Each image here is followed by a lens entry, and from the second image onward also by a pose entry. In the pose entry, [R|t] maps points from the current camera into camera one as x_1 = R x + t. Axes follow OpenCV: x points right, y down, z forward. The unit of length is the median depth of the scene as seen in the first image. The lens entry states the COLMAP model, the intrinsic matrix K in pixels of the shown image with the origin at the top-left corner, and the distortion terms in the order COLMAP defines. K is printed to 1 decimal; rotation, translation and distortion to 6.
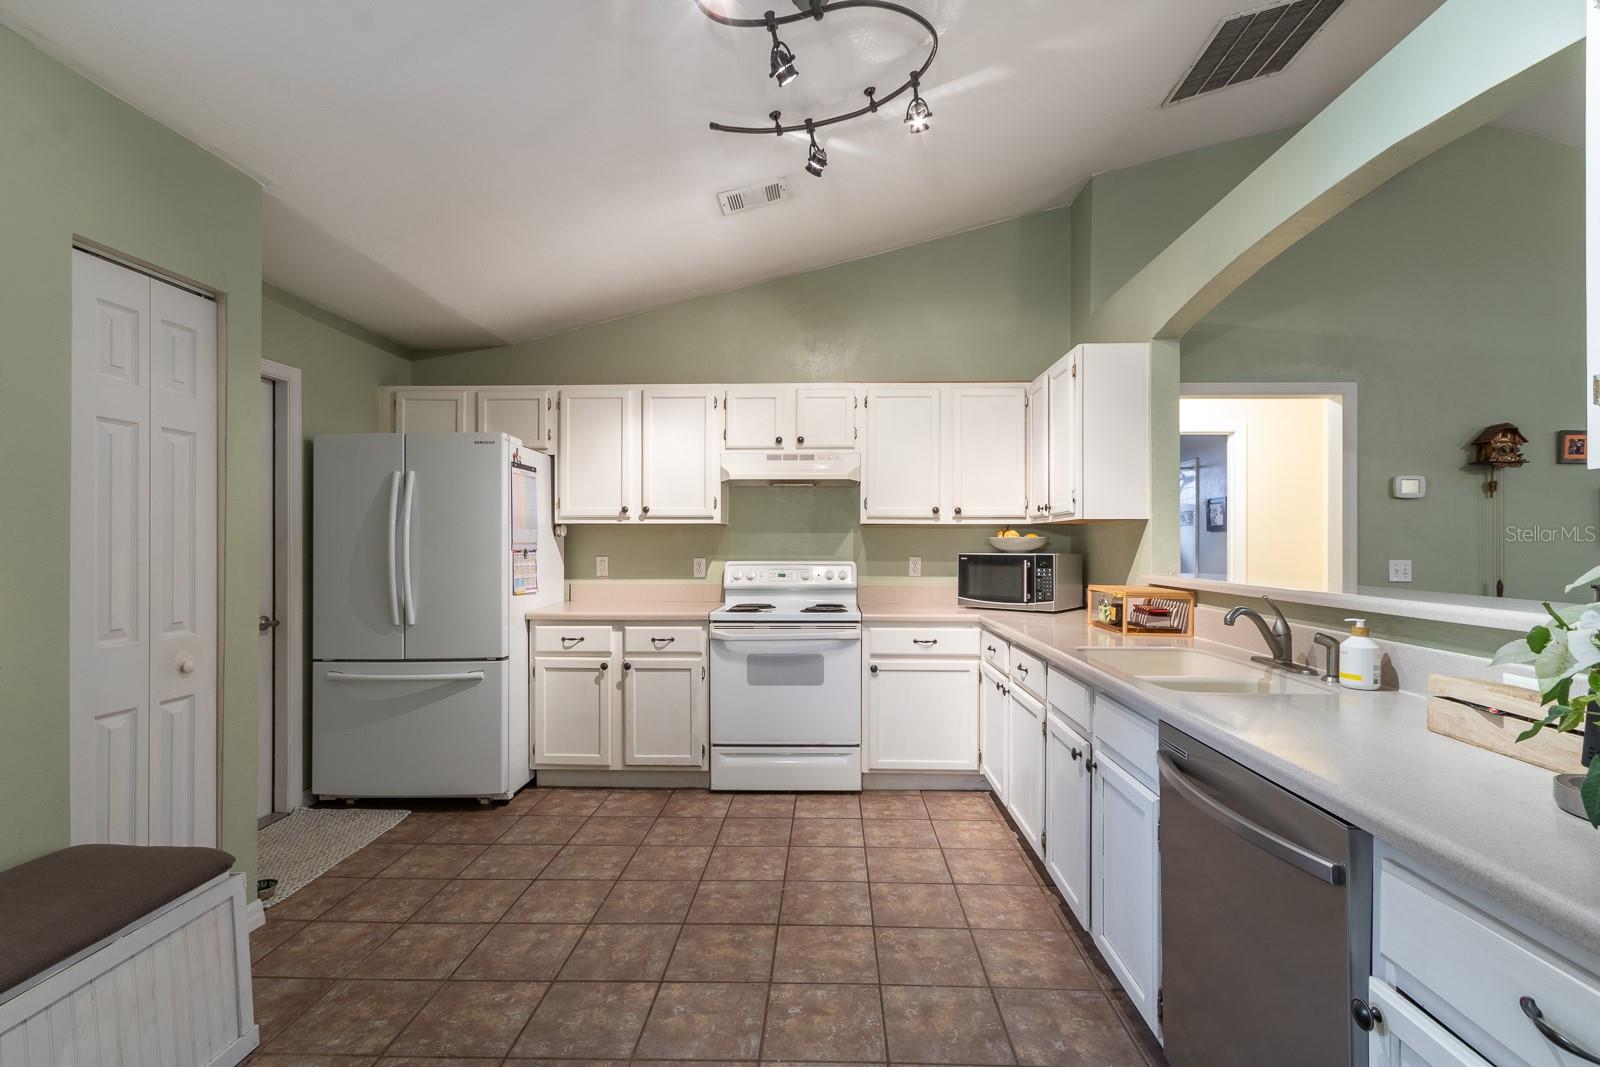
lens RADIAL K [[727.3, 0, 803.3], [0, 727.3, 538.9], [0, 0, 1]] dist [0.001125, -0.000355]
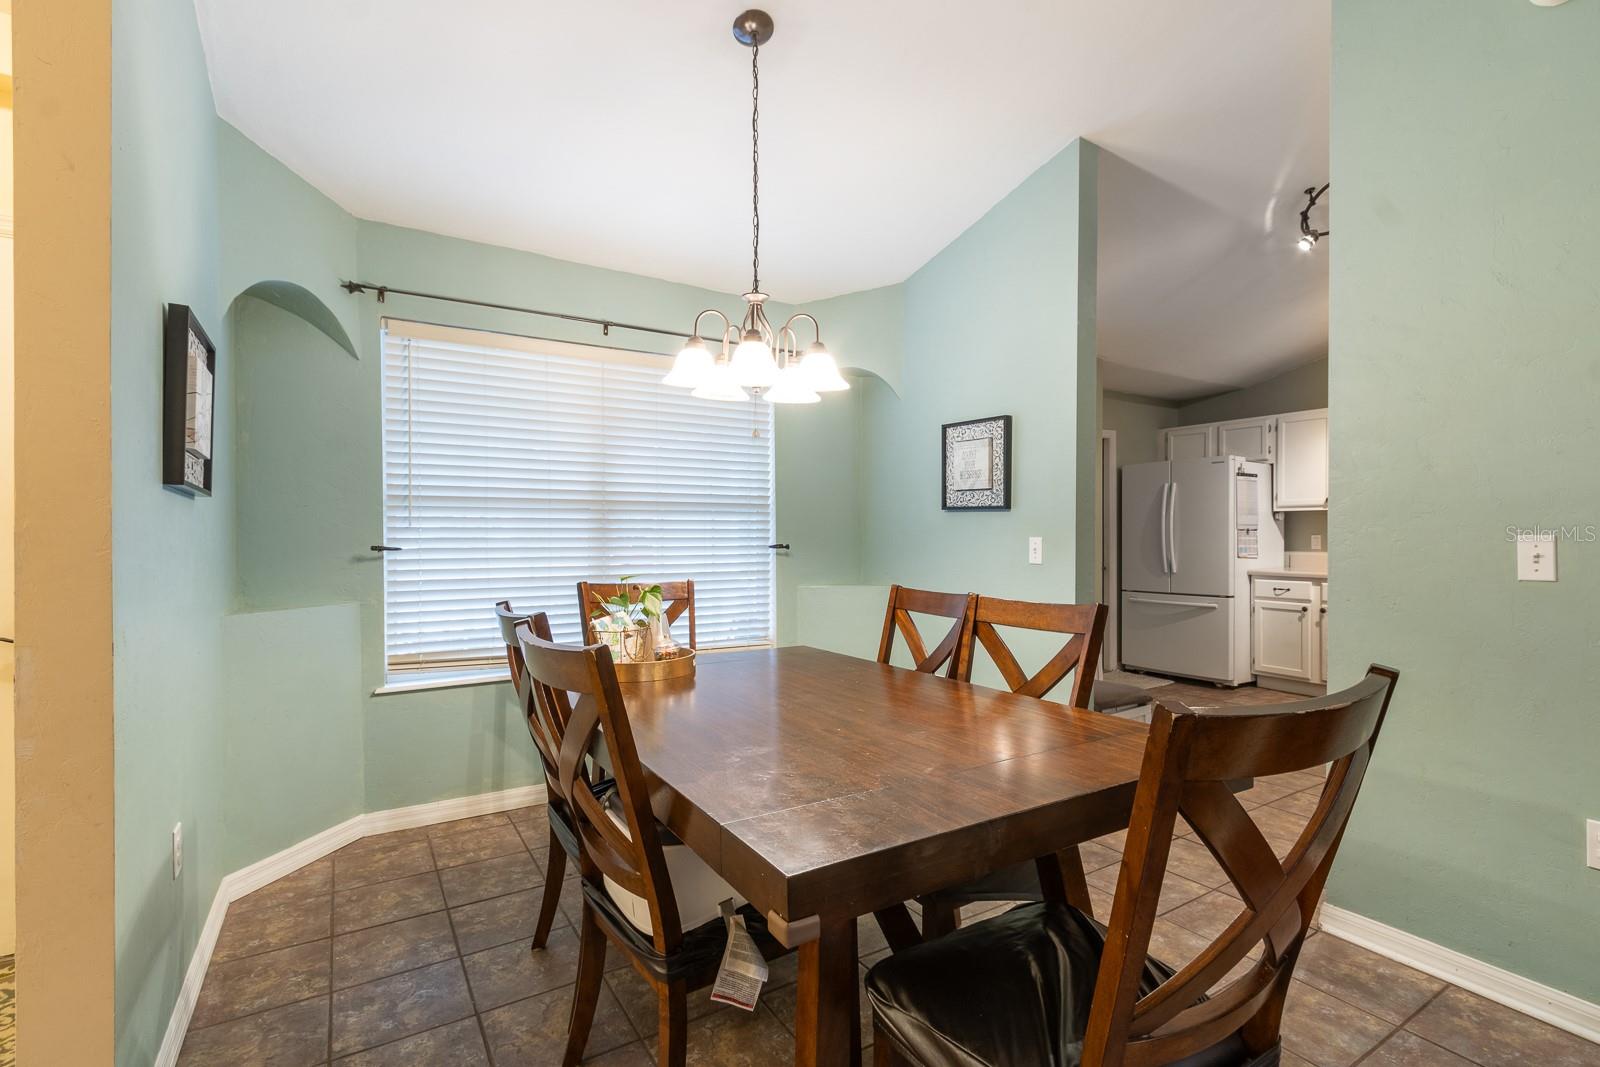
lens RADIAL K [[734.7, 0, 810.4], [0, 734.7, 540.8], [0, 0, 1]] dist [0.001776, -0.000122]
pose [[0.556195, 0.006040, -0.831030, 0.409082], [0.006537, 0.999911, 0.011643, 0.016314], [0.831026, -0.011908, 0.556106, -0.652158]]
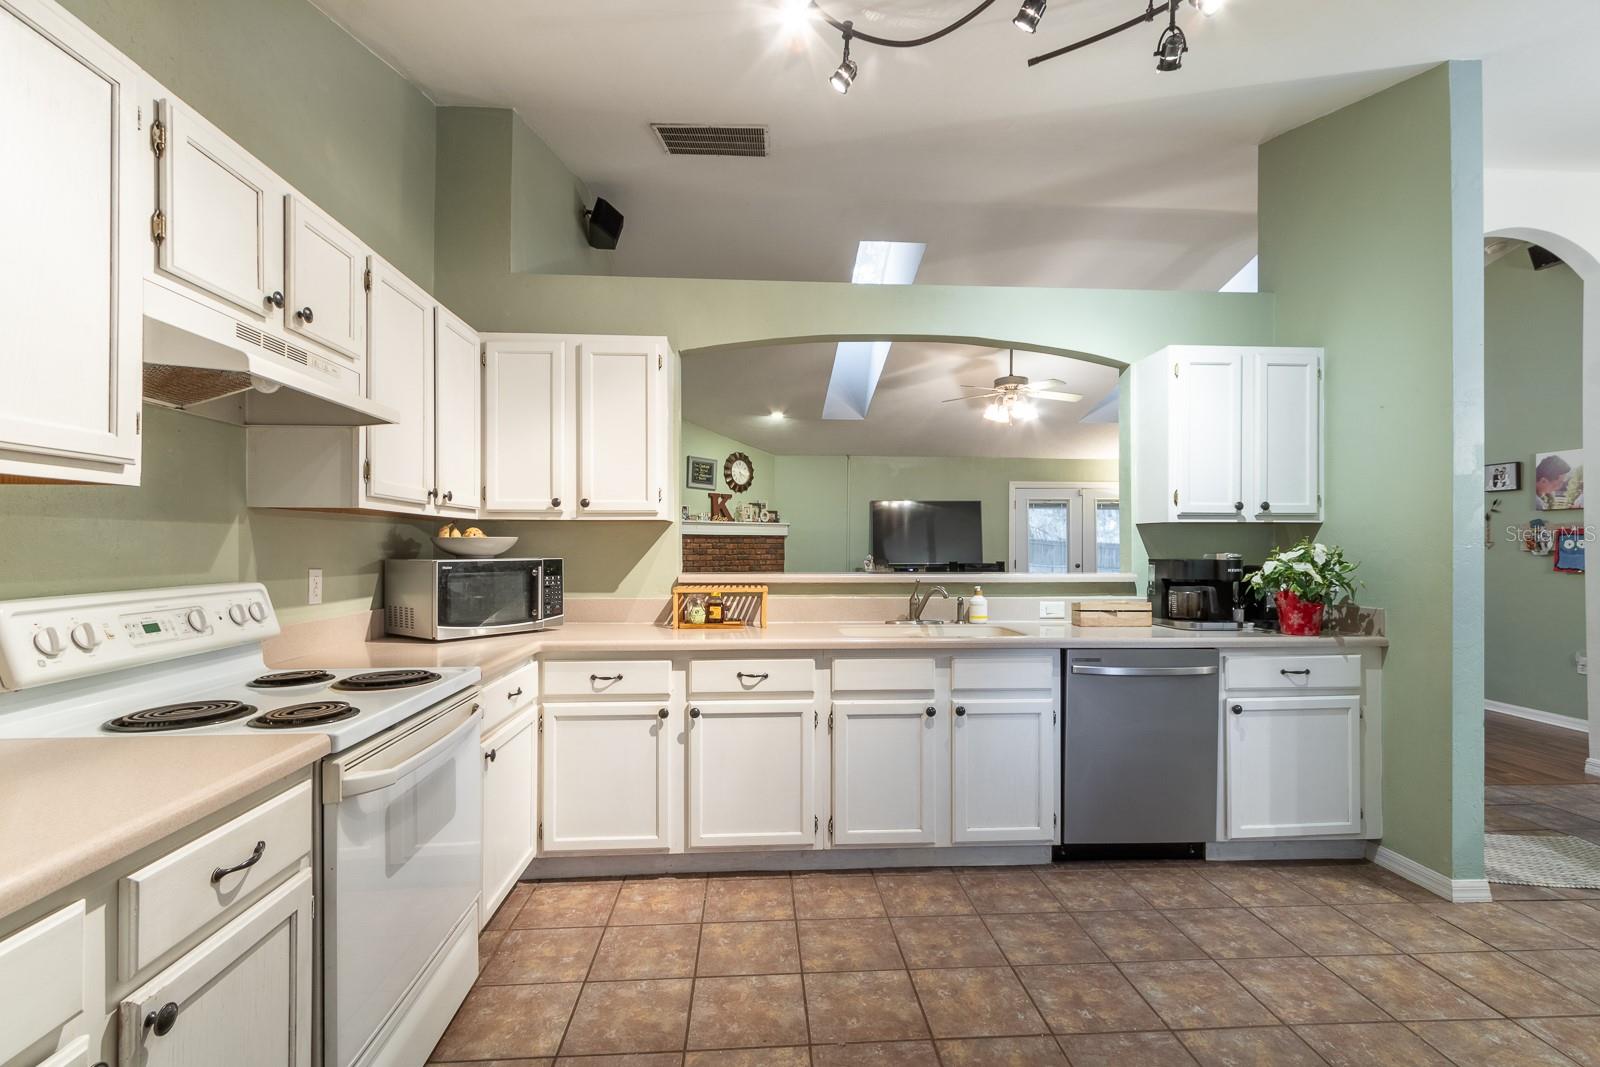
lens RADIAL K [[753.5, 0, 794.4], [0, 753.5, 544.9], [0, 0, 1]] dist [0.004193, 0.000266]
pose [[-0.104922, -0.001878, 0.994479, -0.553370], [-0.009188, 0.999957, 0.000918, 0.002656], [-0.994438, -0.009041, -0.104935, 0.835982]]
